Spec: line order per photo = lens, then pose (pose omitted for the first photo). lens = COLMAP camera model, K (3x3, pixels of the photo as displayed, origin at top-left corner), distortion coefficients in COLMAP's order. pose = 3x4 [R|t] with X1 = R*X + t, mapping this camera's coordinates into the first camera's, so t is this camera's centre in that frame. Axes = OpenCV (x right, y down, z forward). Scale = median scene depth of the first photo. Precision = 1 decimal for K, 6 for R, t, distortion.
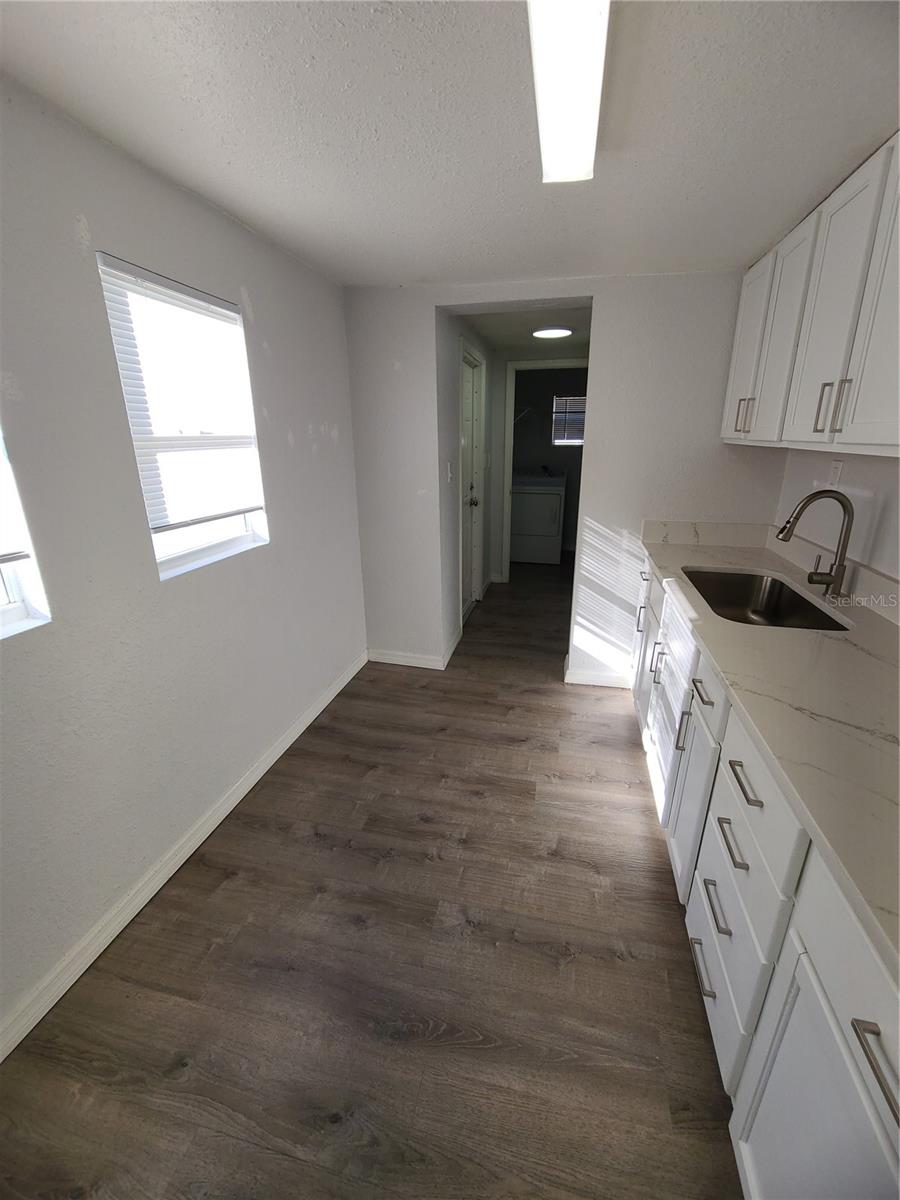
lens RADIAL K [[493.2, 0, 453.4], [0, 493.2, 592.3], [0, 0, 1]] dist [0.000004, -0.000477]
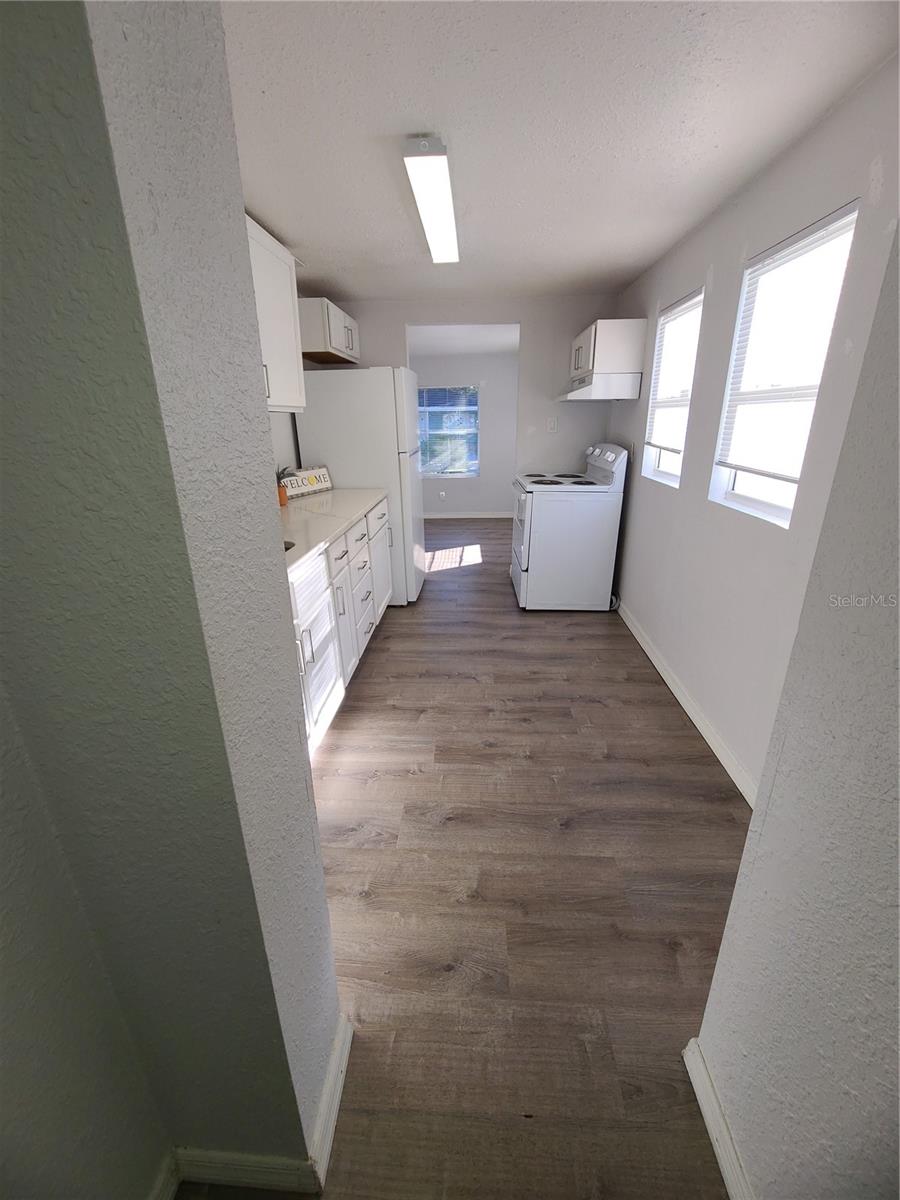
lens RADIAL K [[493.2, 0, 453.4], [0, 493.2, 592.3], [0, 0, 1]] dist [0.000004, -0.000477]
pose [[-0.984769, 0.071938, -0.158288, 0.295779], [-0.039330, 0.794624, 0.605827, -0.525800], [0.169361, 0.602825, -0.779691, 1.777761]]
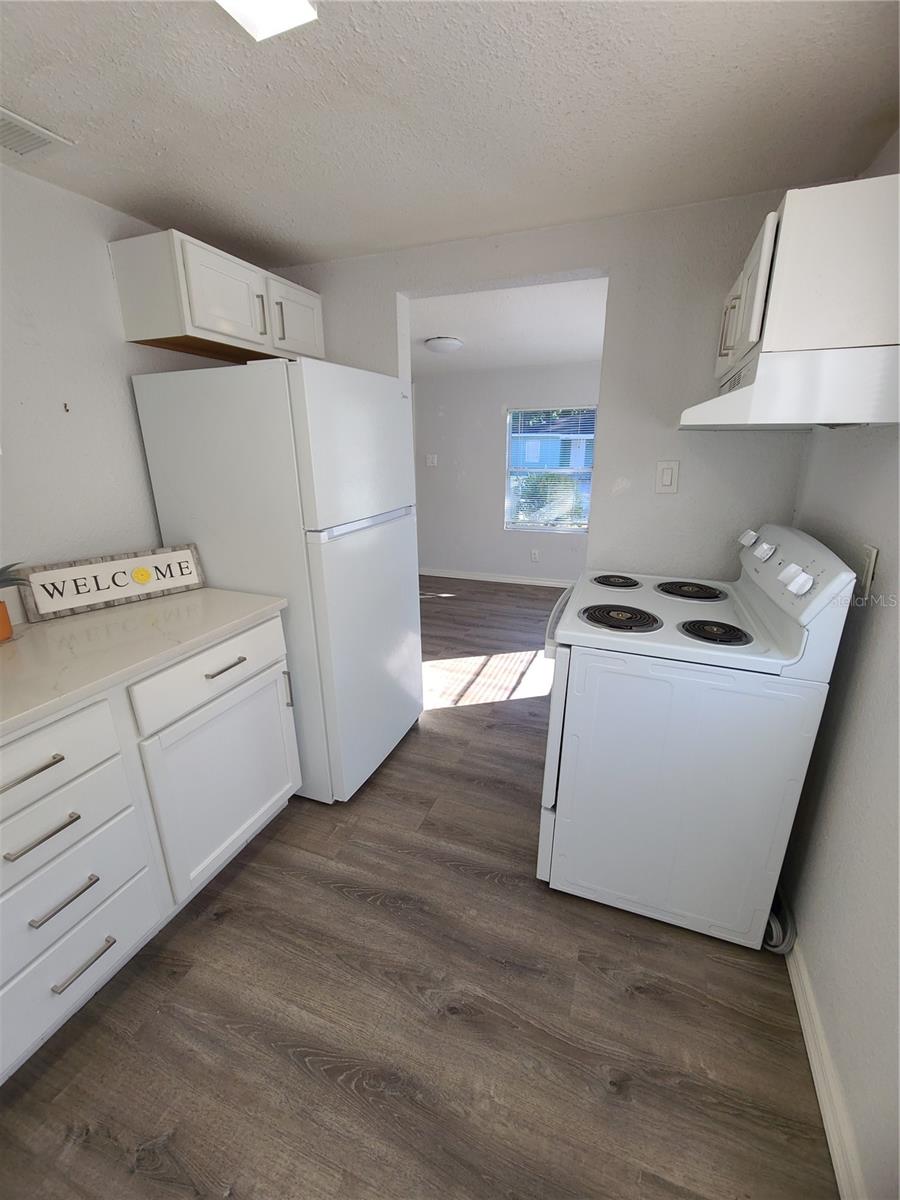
lens RADIAL K [[493.2, 0, 453.4], [0, 493.2, 592.3], [0, 0, 1]] dist [0.000004, -0.000477]
pose [[-0.989196, -0.035694, 0.142184, -0.215434], [0.051553, 0.823254, 0.565327, -0.238204], [-0.137232, 0.566549, -0.812520, 0.806353]]
